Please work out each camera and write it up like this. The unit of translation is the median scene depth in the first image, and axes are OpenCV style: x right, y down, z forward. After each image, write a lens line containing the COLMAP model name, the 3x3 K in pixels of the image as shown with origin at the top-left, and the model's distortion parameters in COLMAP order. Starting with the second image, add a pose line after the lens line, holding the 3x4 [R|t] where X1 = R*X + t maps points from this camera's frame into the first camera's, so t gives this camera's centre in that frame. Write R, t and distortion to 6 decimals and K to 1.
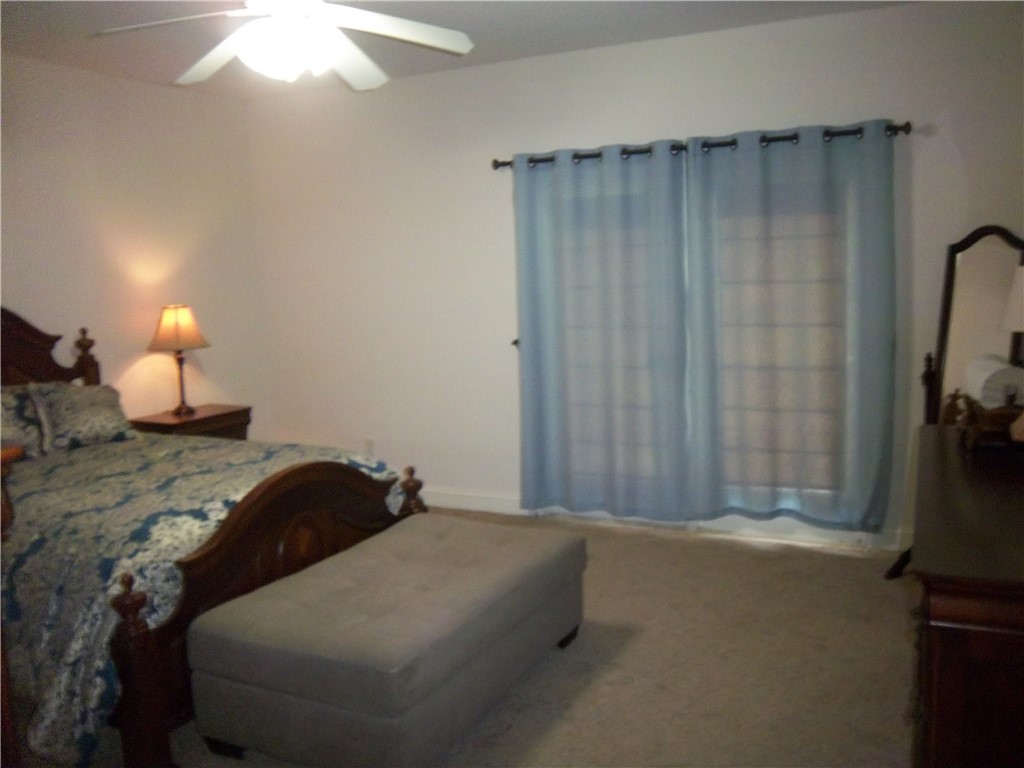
lens RADIAL K [[875.8, 0, 531.1], [0, 875.8, 381.7], [0, 0, 1]] dist [-0.107395, 0.089488]
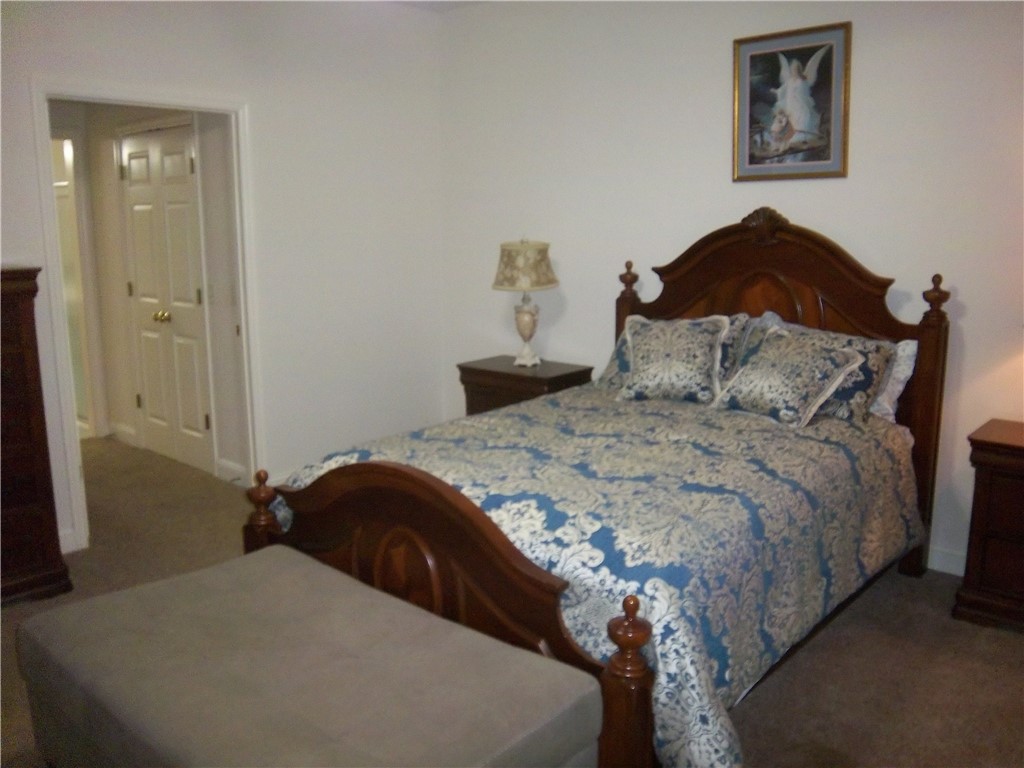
lens RADIAL K [[875.8, 0, 531.1], [0, 875.8, 381.7], [0, 0, 1]] dist [-0.107395, 0.089488]
pose [[-0.246114, 0.215125, -0.945066, 0.337820], [-0.116430, 0.961435, 0.249172, -0.147117], [0.962222, 0.171359, -0.211576, 1.058049]]
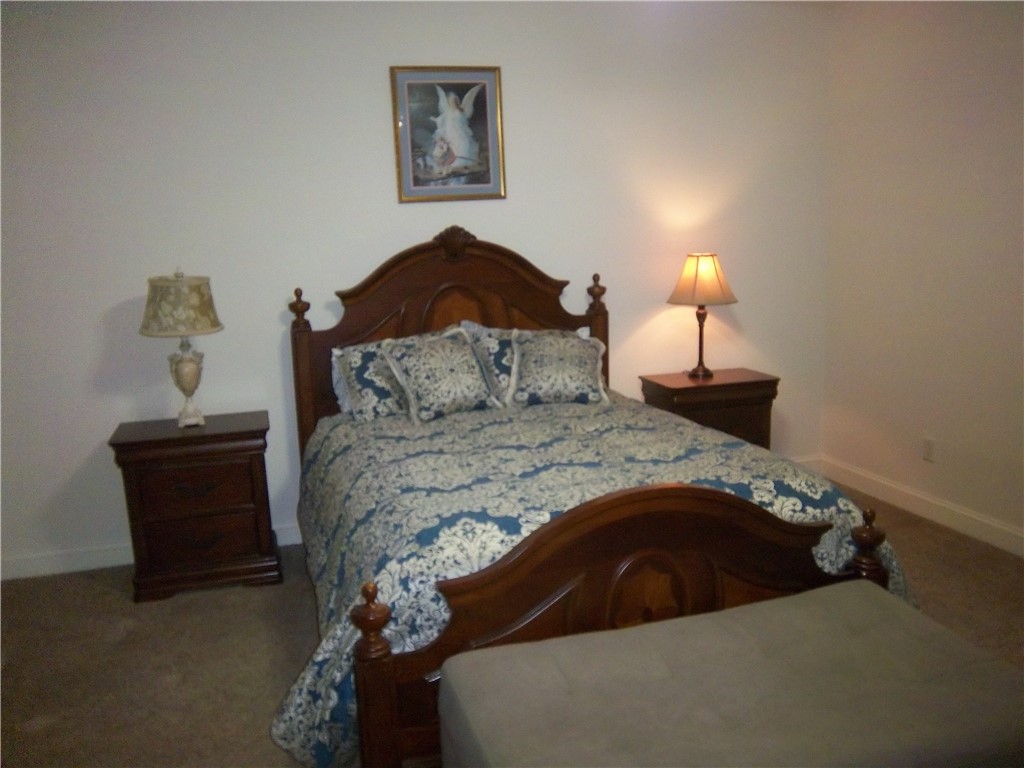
lens RADIAL K [[875.8, 0, 531.1], [0, 875.8, 381.7], [0, 0, 1]] dist [-0.107395, 0.089488]
pose [[0.701339, 0.137371, -0.699466, 0.138535], [-0.089035, 0.990452, 0.105246, -0.050631], [0.707245, -0.011536, 0.706874, 0.346776]]
